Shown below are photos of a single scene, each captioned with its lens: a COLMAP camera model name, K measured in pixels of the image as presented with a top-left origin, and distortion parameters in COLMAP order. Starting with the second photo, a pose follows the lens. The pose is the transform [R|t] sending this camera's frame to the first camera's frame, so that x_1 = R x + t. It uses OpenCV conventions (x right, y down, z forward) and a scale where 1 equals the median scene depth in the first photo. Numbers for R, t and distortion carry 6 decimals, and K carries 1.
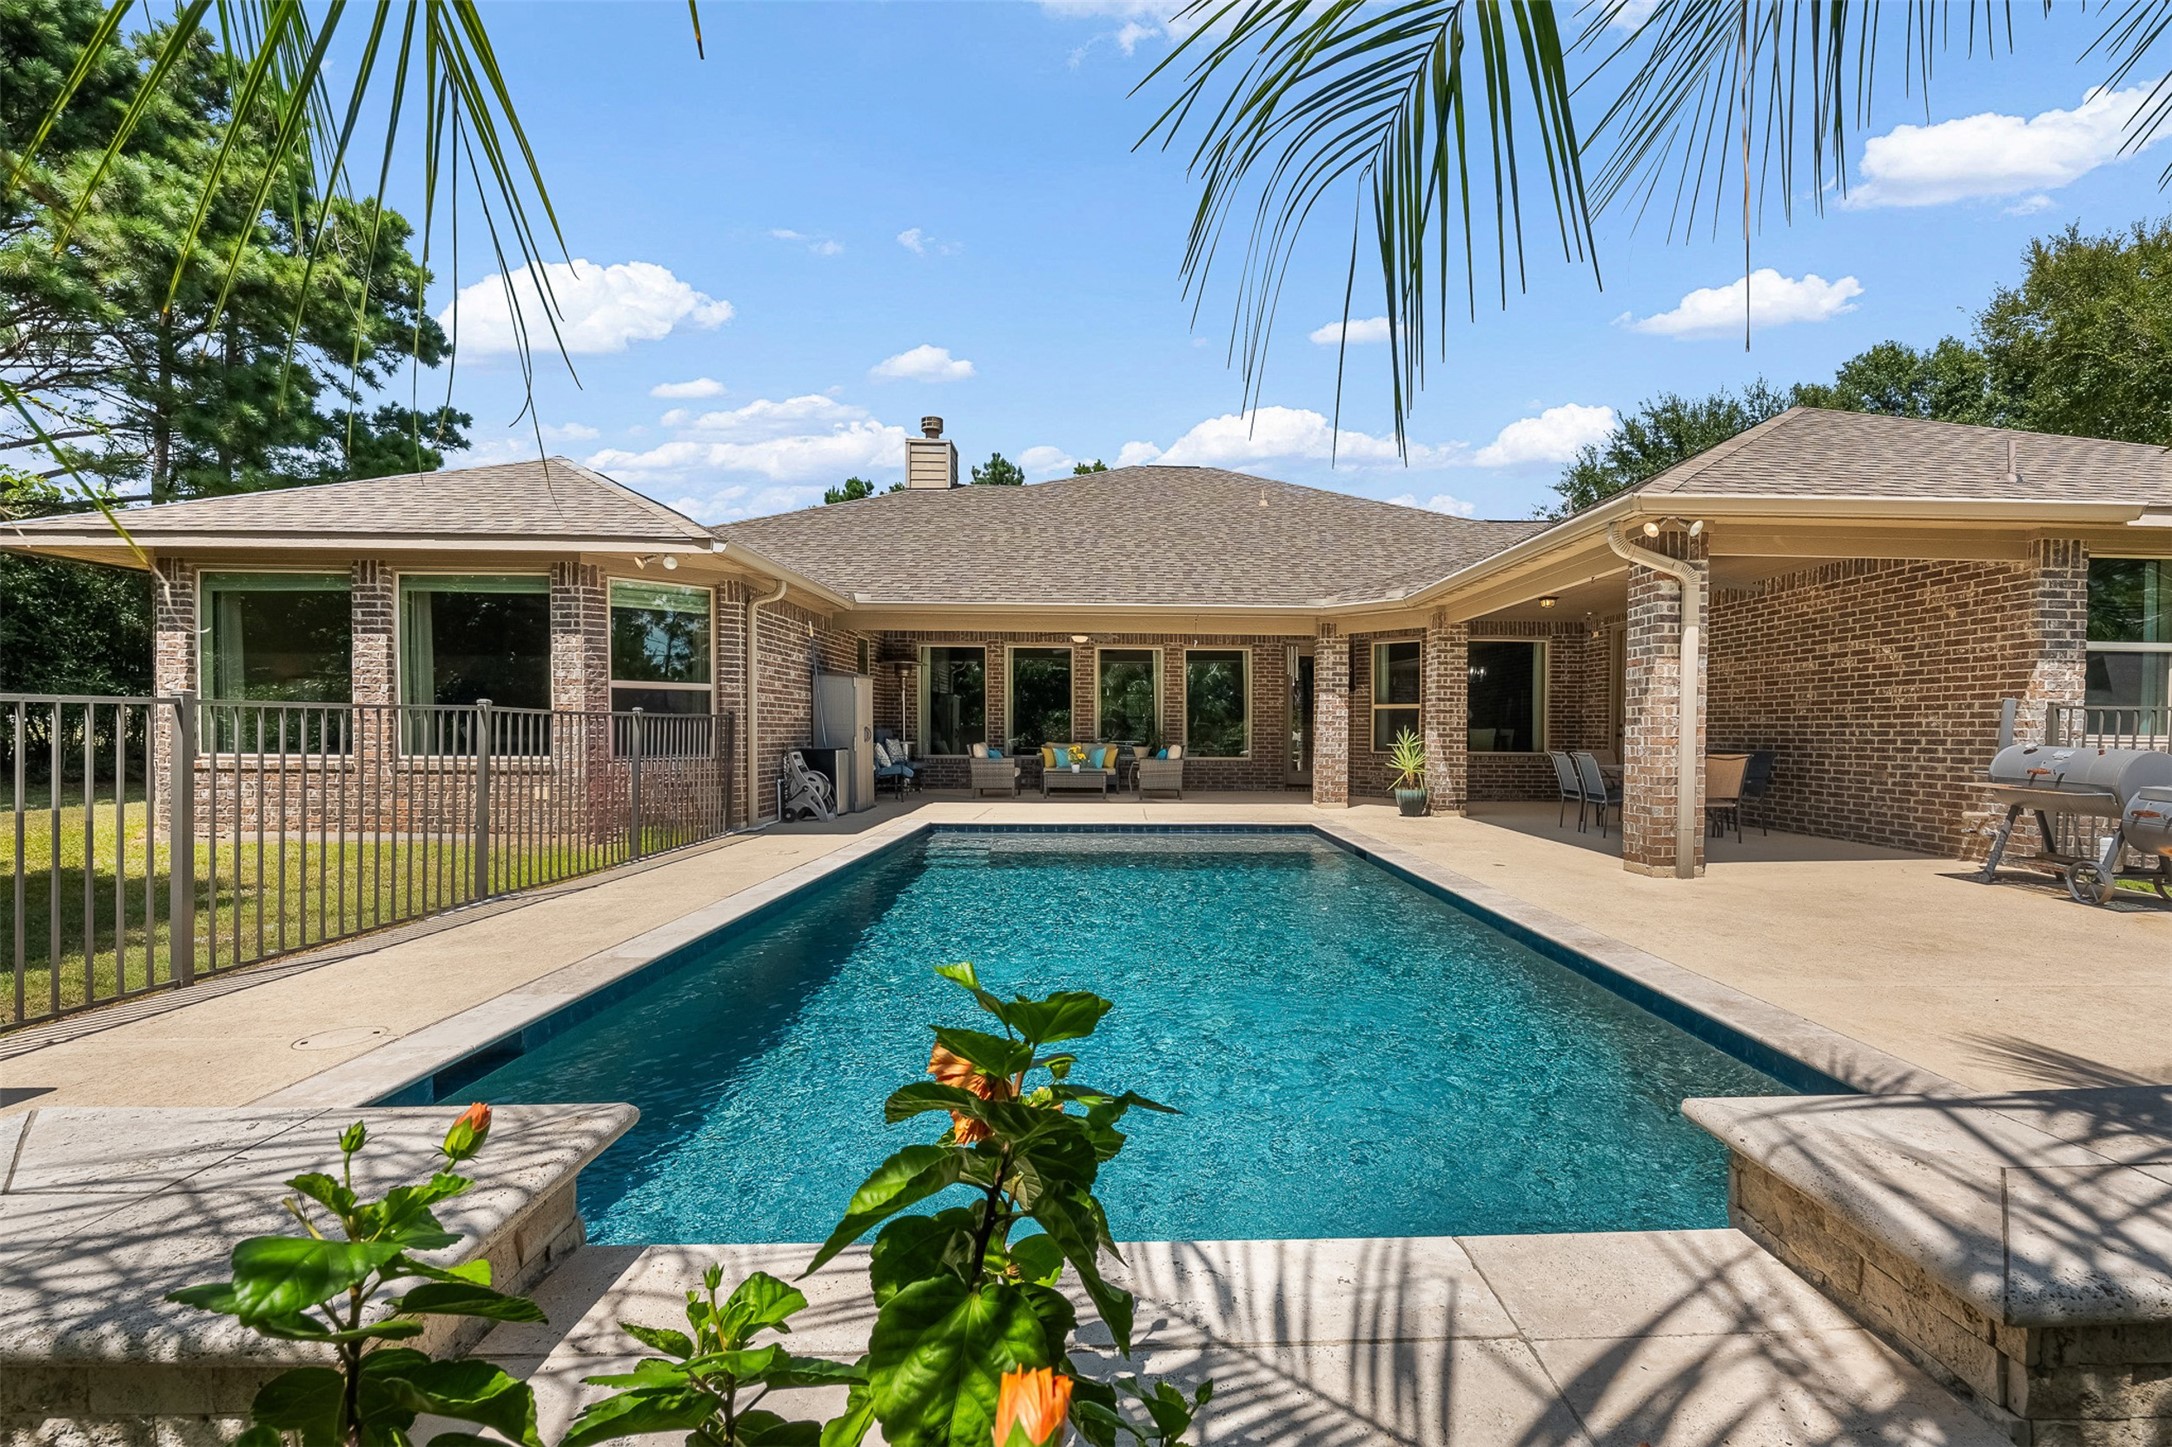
lens RADIAL K [[897.2, 0, 1085.4], [0, 897.2, 723.8], [0, 0, 1]] dist [-0.011932, 0.000332]
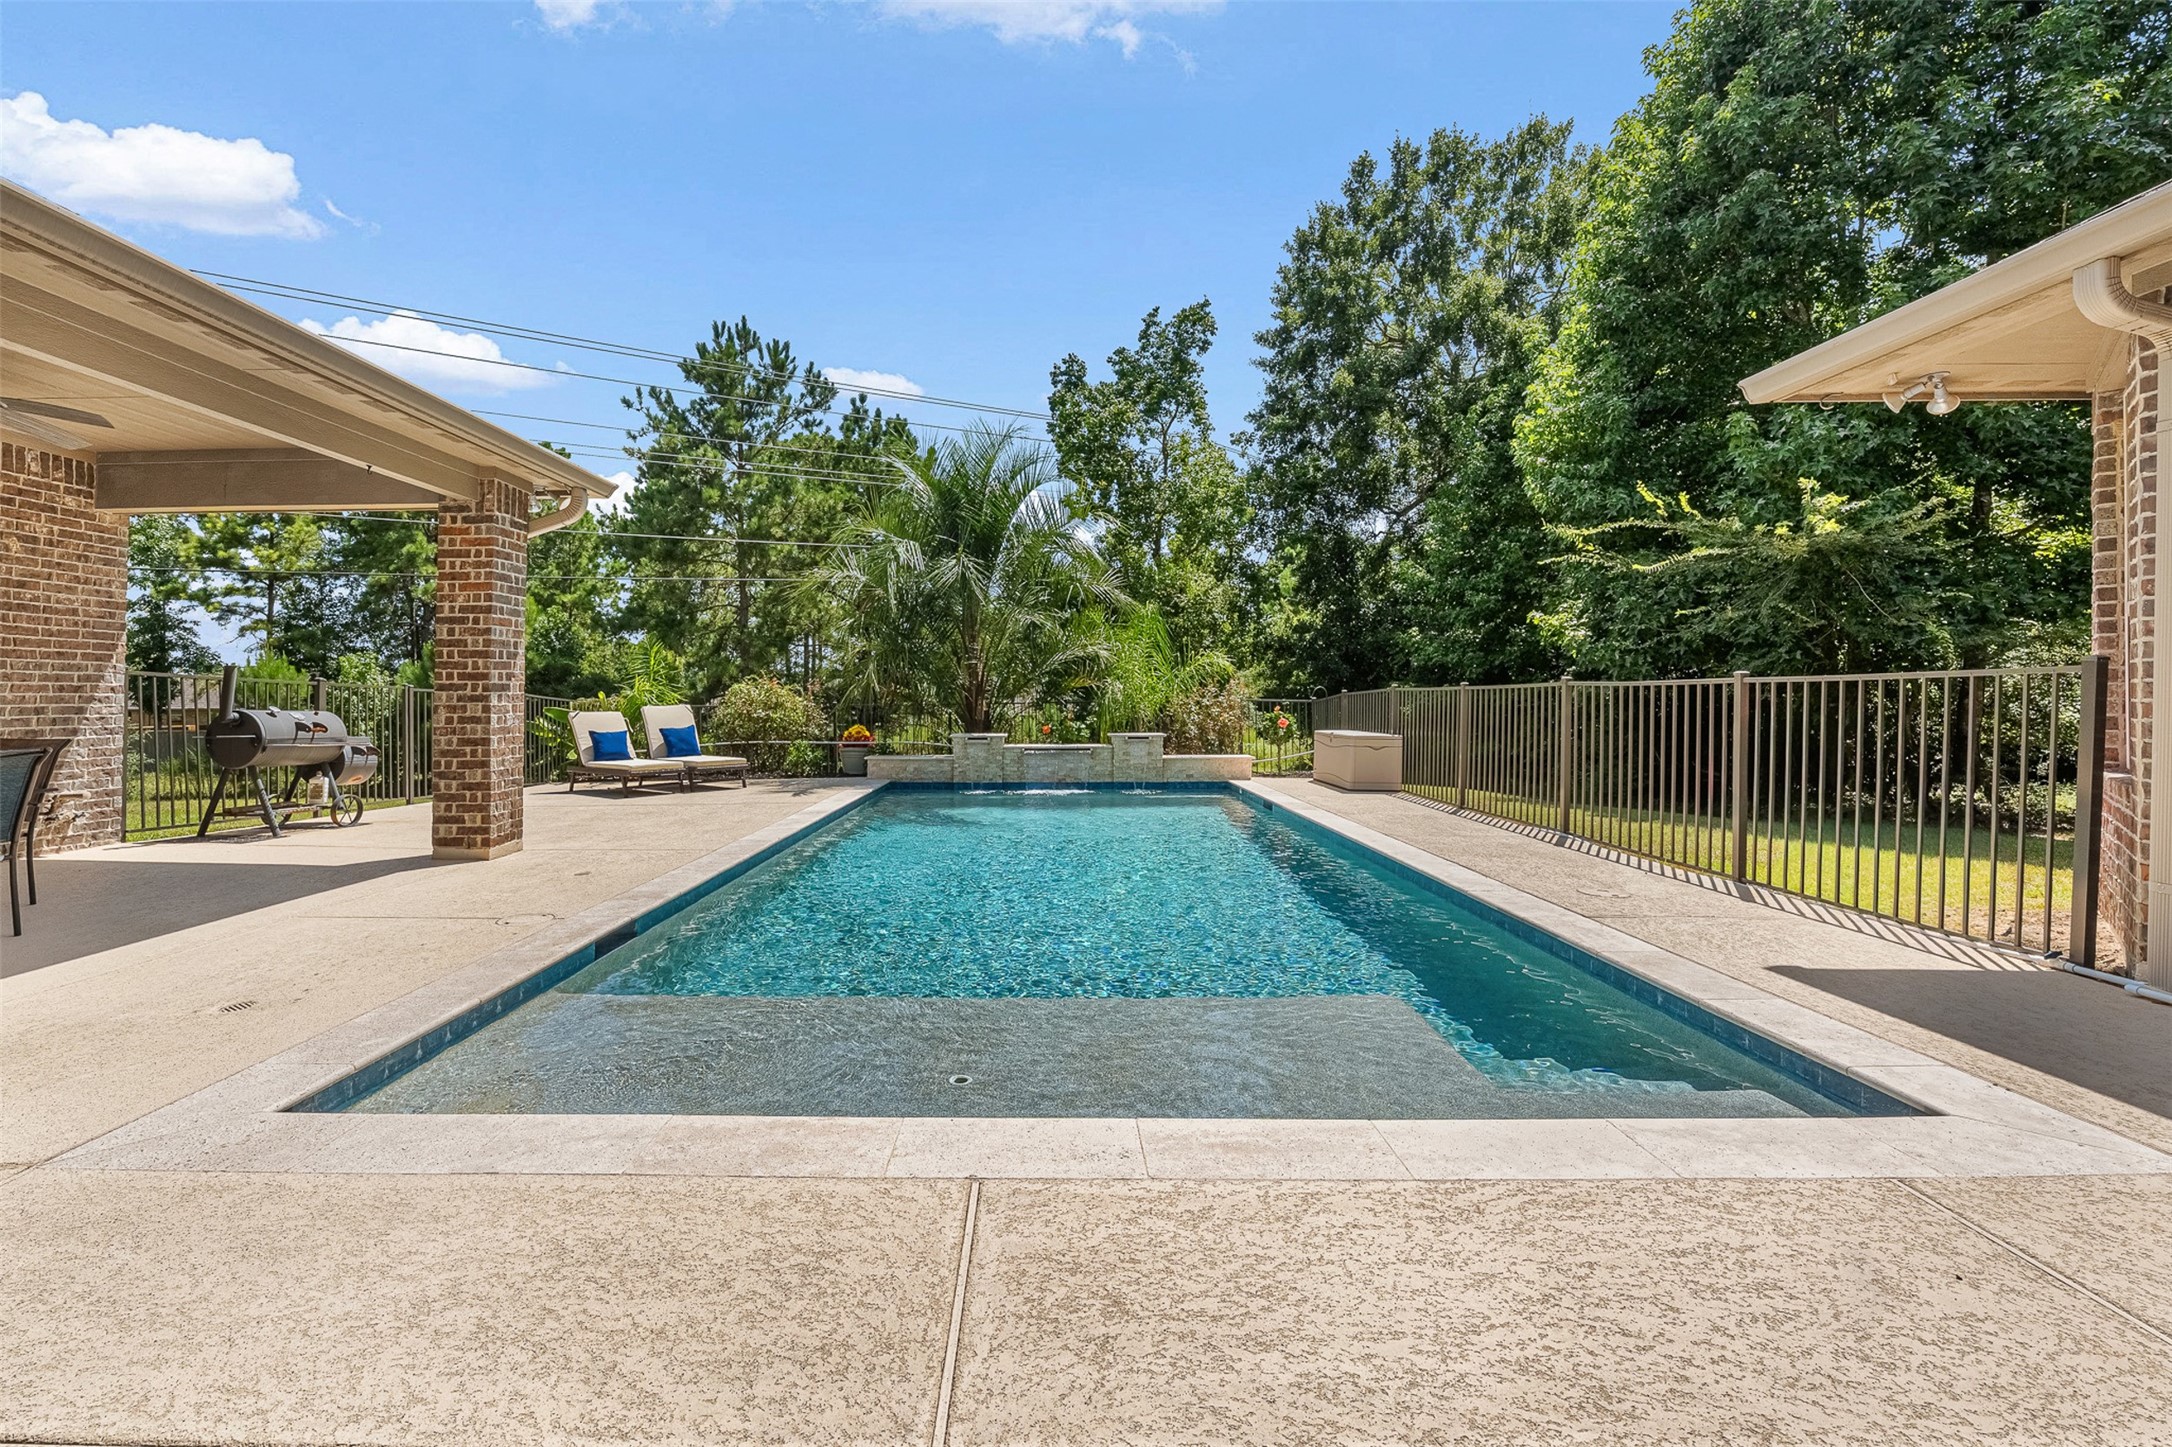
lens RADIAL K [[897.2, 0, 1040.5], [0, 897.2, 716.5], [0, 0, 1]] dist [-0.011932, 0.000332]
pose [[-0.999507, -0.004049, -0.031123, 0.104809], [-0.004526, 0.999873, 0.015265, 0.010147], [0.031057, 0.015399, -0.999399, 1.898604]]
